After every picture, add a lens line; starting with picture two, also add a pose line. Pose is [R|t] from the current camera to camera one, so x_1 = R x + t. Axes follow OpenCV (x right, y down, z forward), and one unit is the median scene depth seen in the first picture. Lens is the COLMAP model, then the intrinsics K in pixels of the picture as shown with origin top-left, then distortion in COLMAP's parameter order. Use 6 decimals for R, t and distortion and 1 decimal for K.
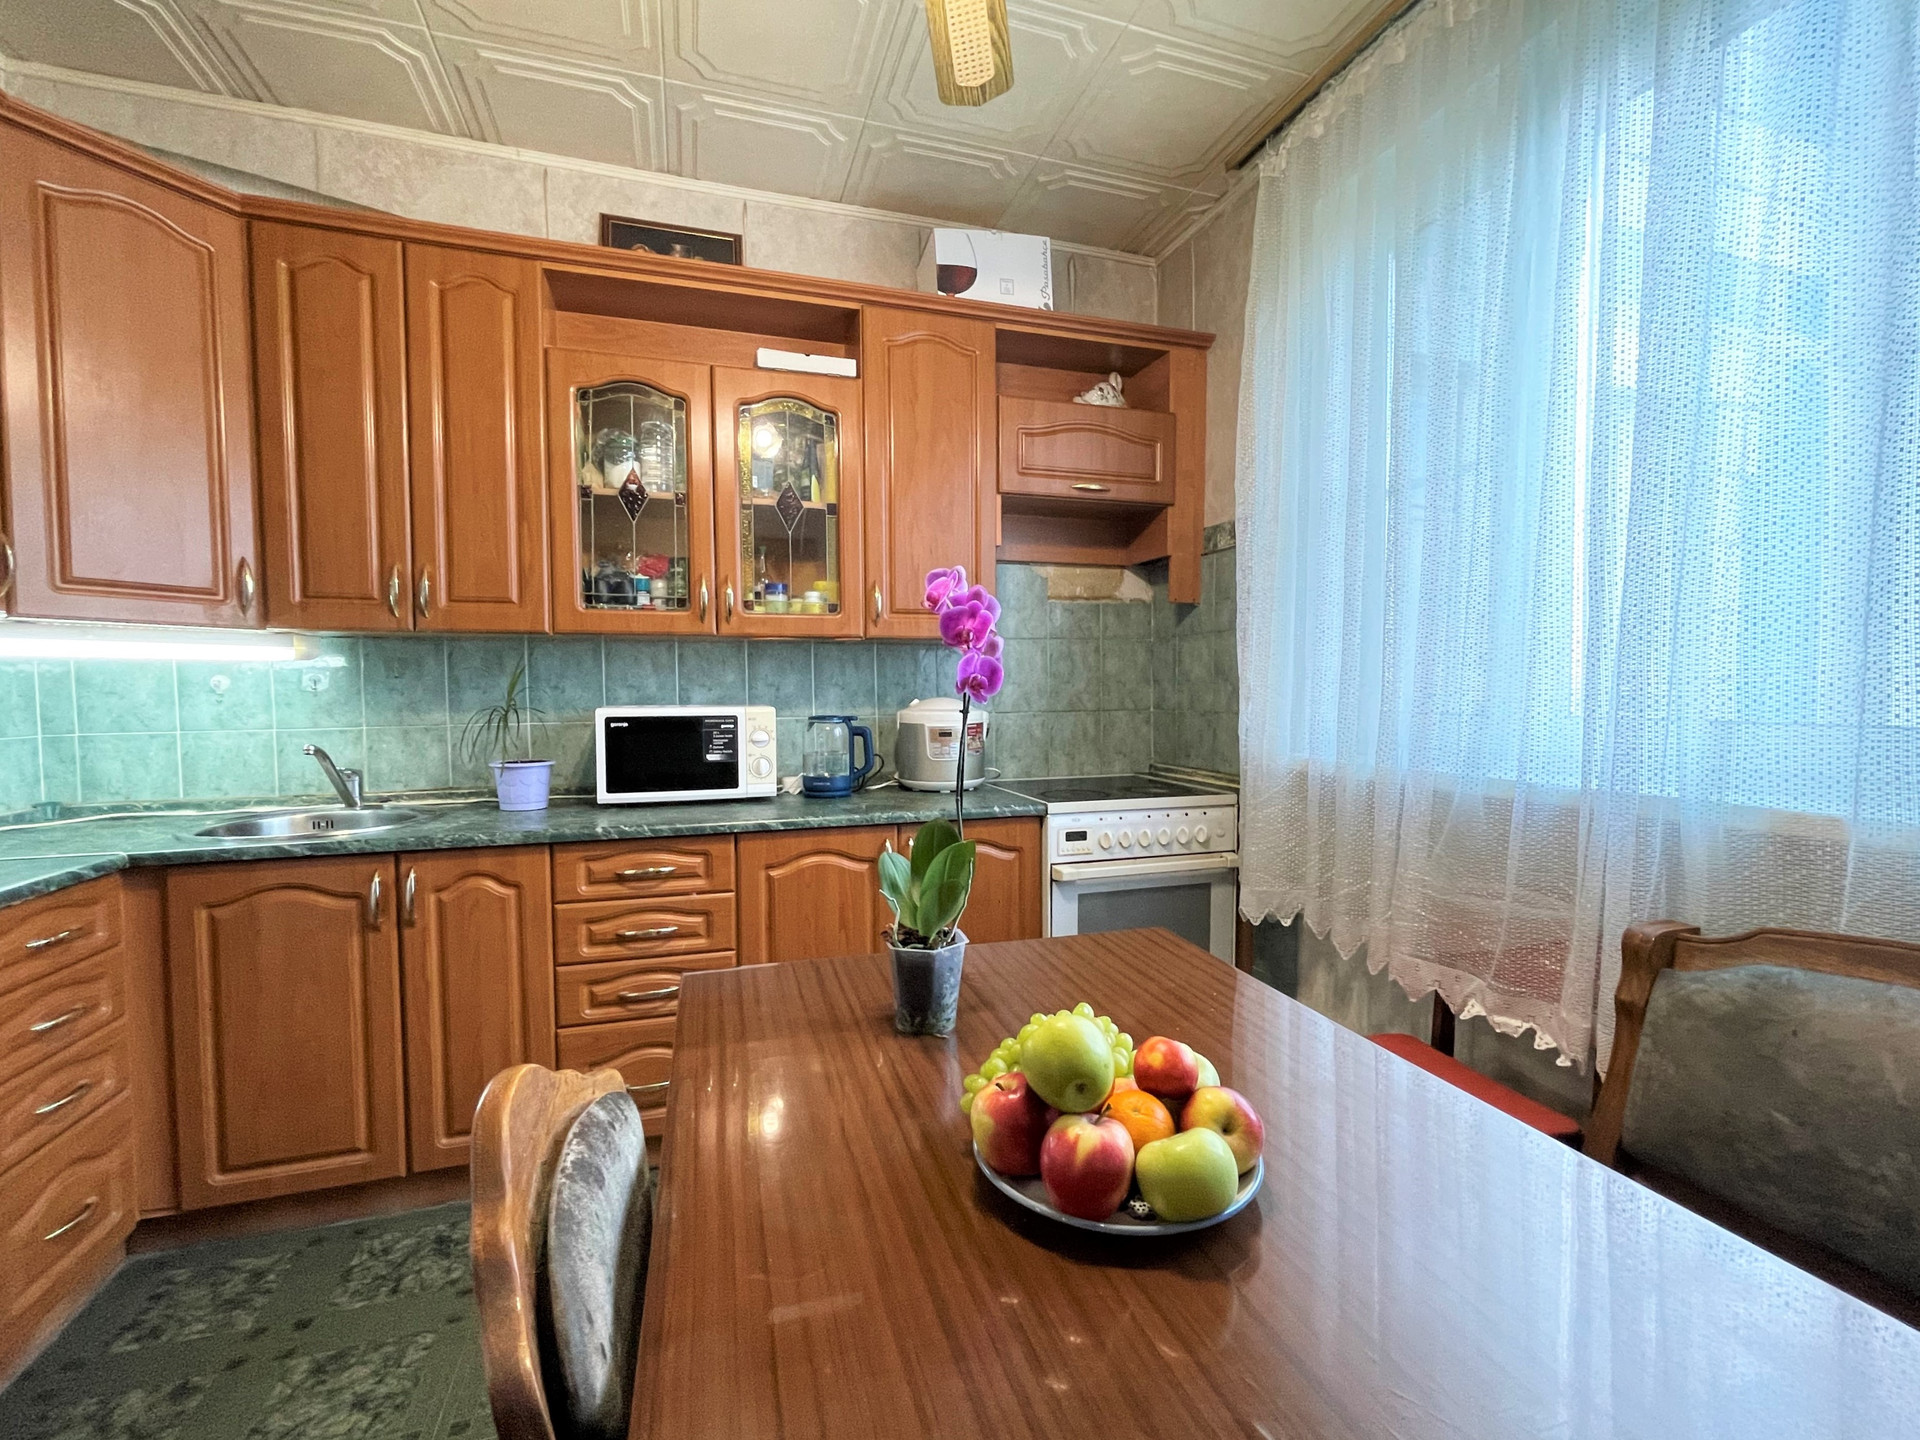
lens RADIAL K [[864.1, 0, 969.9], [0, 864.1, 726.4], [0, 0, 1]] dist [-0.002354, -0.000439]
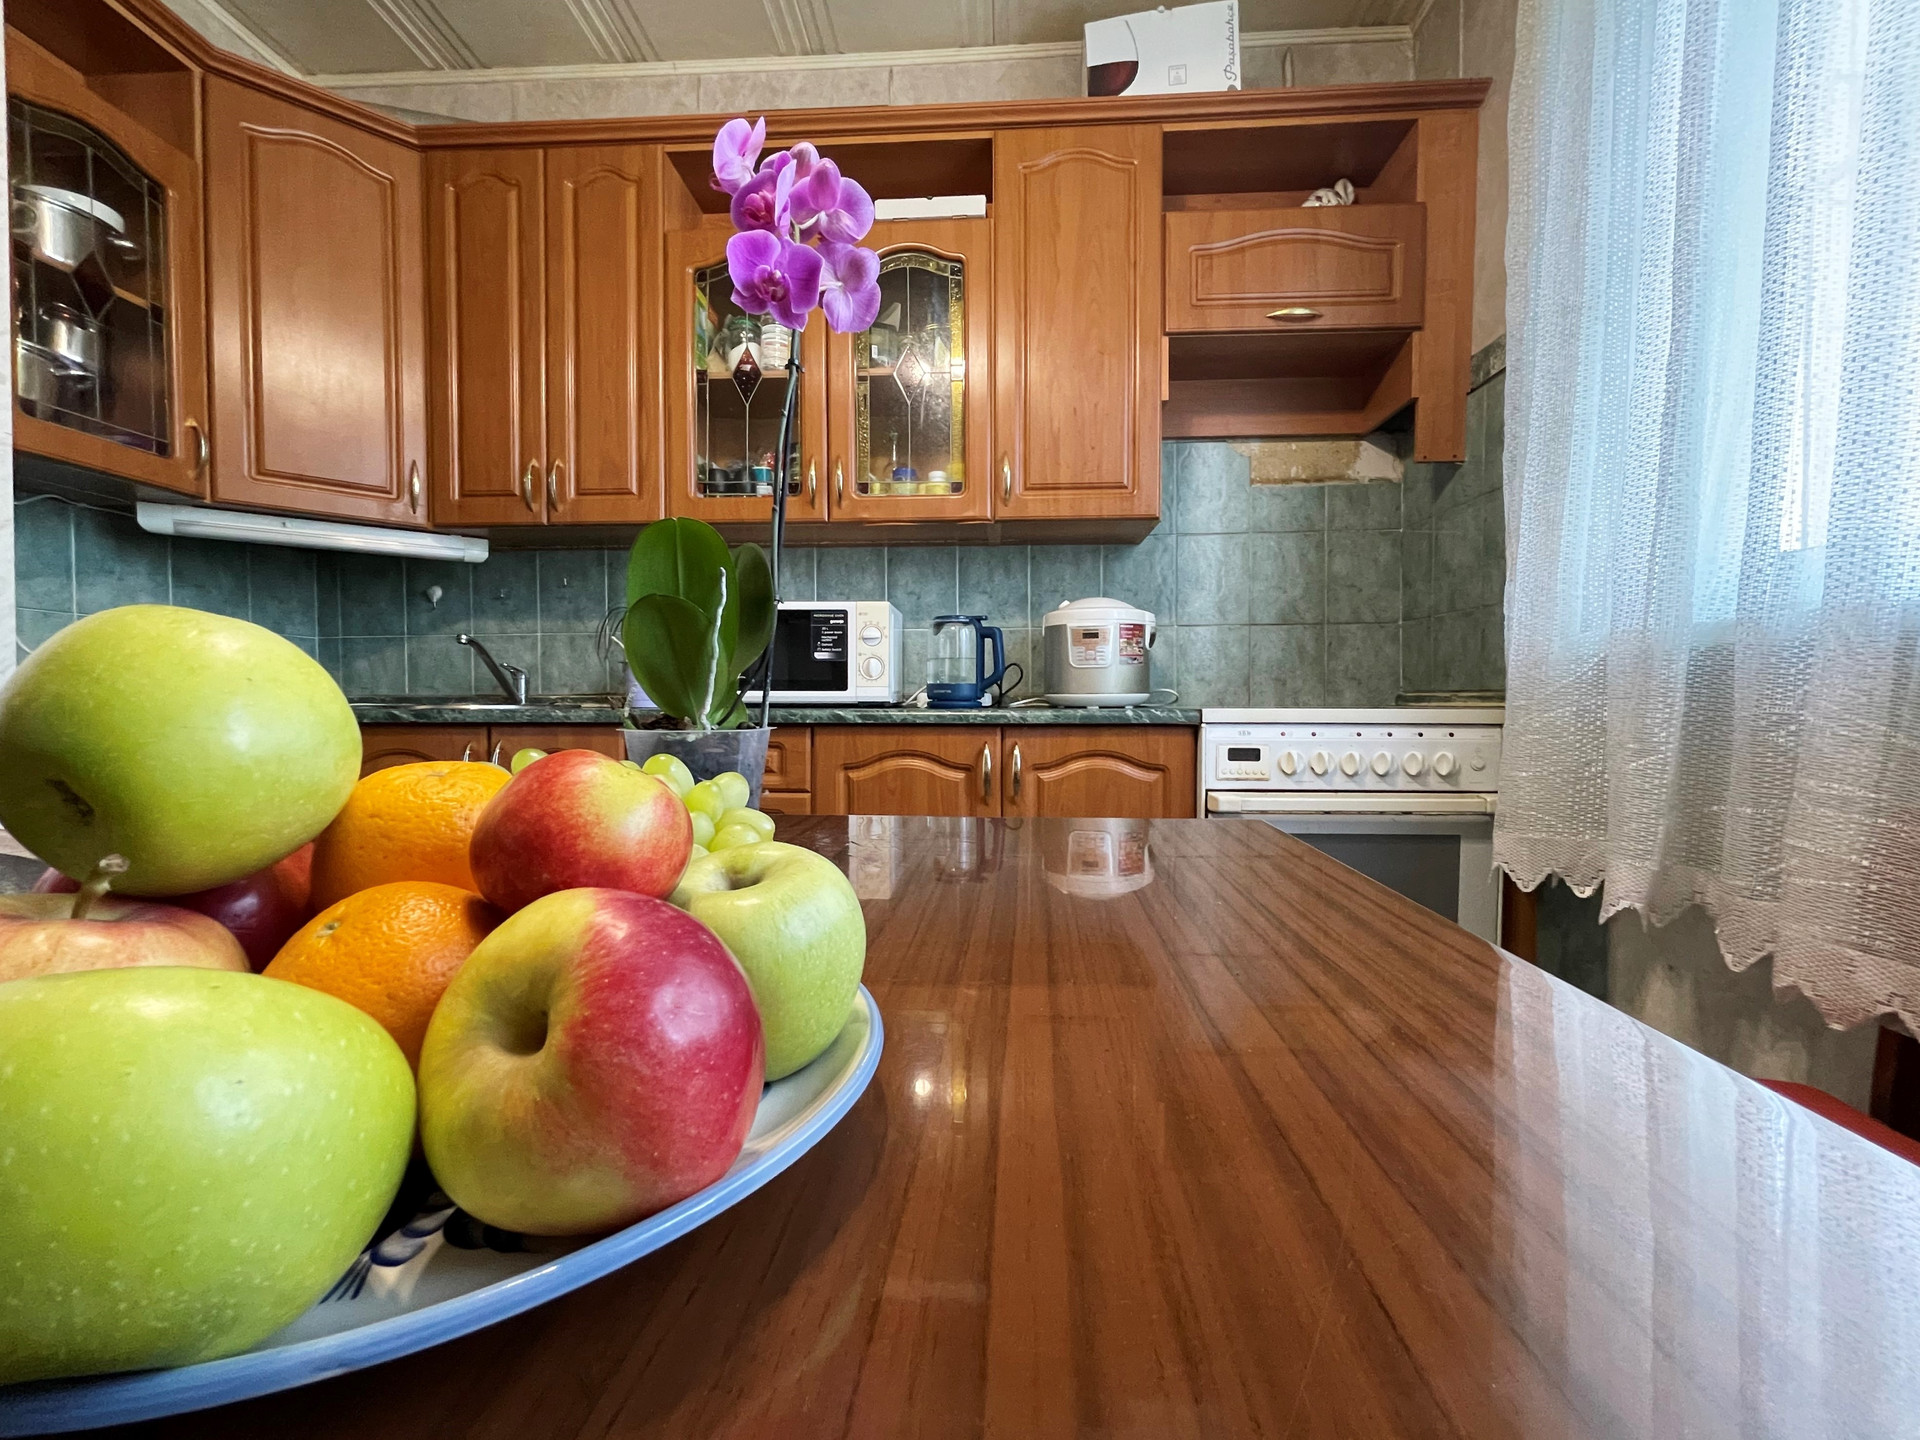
lens RADIAL K [[816.4, 0, 960.8], [0, 816.4, 725.0], [0, 0, 1]] dist [-0.000636, 0.000687]
pose [[0.928501, 0.013671, -0.371078, 0.157126], [-0.020718, 0.999673, -0.015011, 0.117360], [0.370751, 0.021625, 0.928480, 0.255016]]
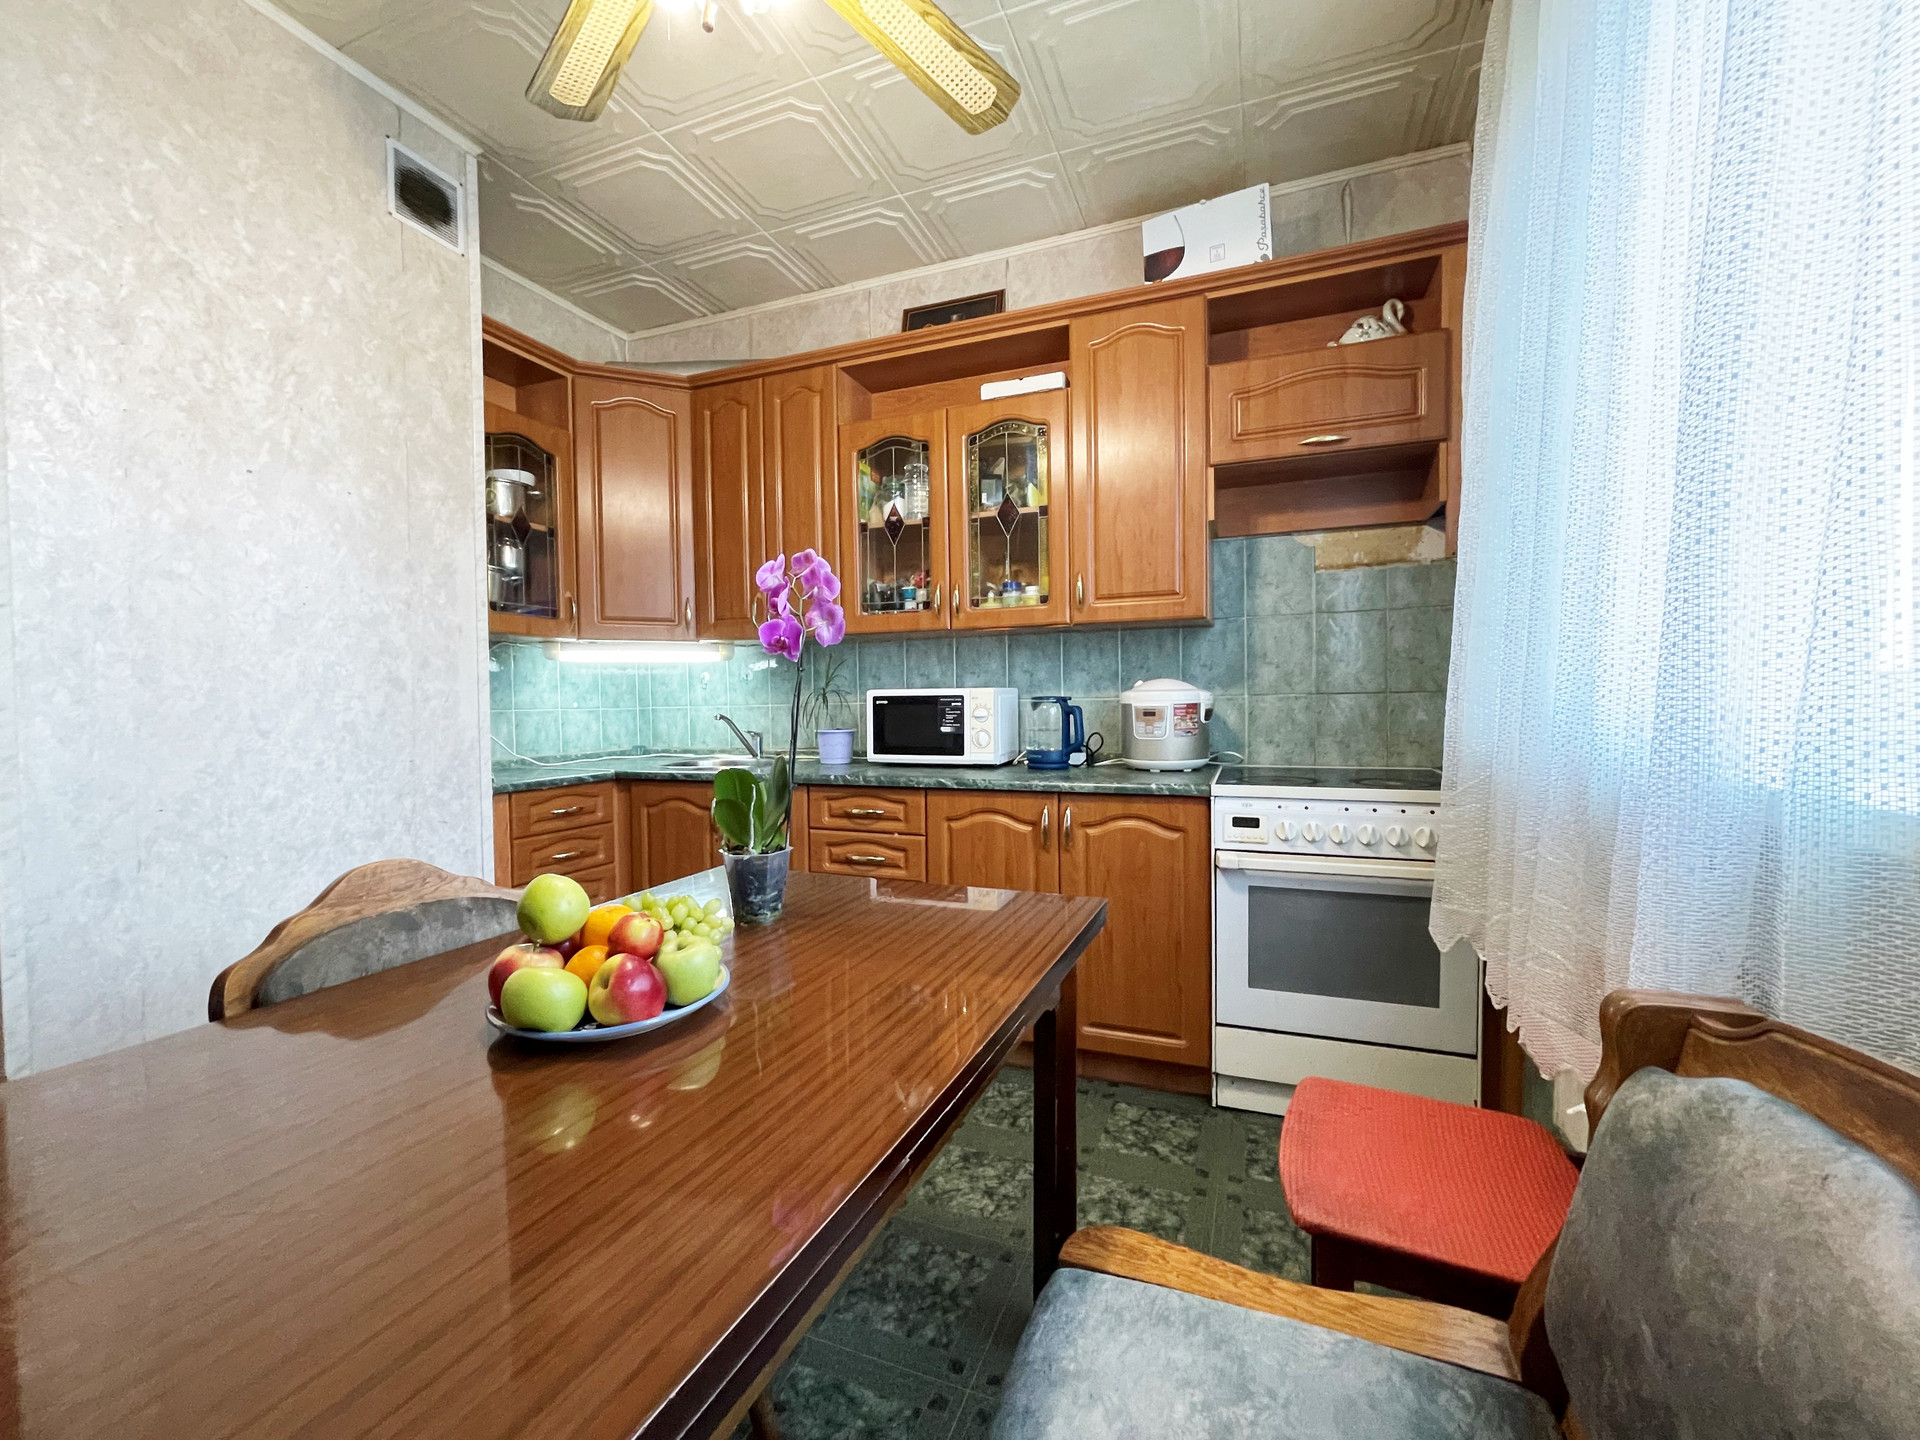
lens RADIAL K [[800.4, 0, 951.9], [0, 800.4, 725.3], [0, 0, 1]] dist [0.000056, -0.000413]
pose [[0.765326, 0.016048, -0.643443, 0.432890], [-0.019538, 0.999808, 0.001698, 0.027656], [0.643346, 0.011272, 0.765492, 0.137113]]
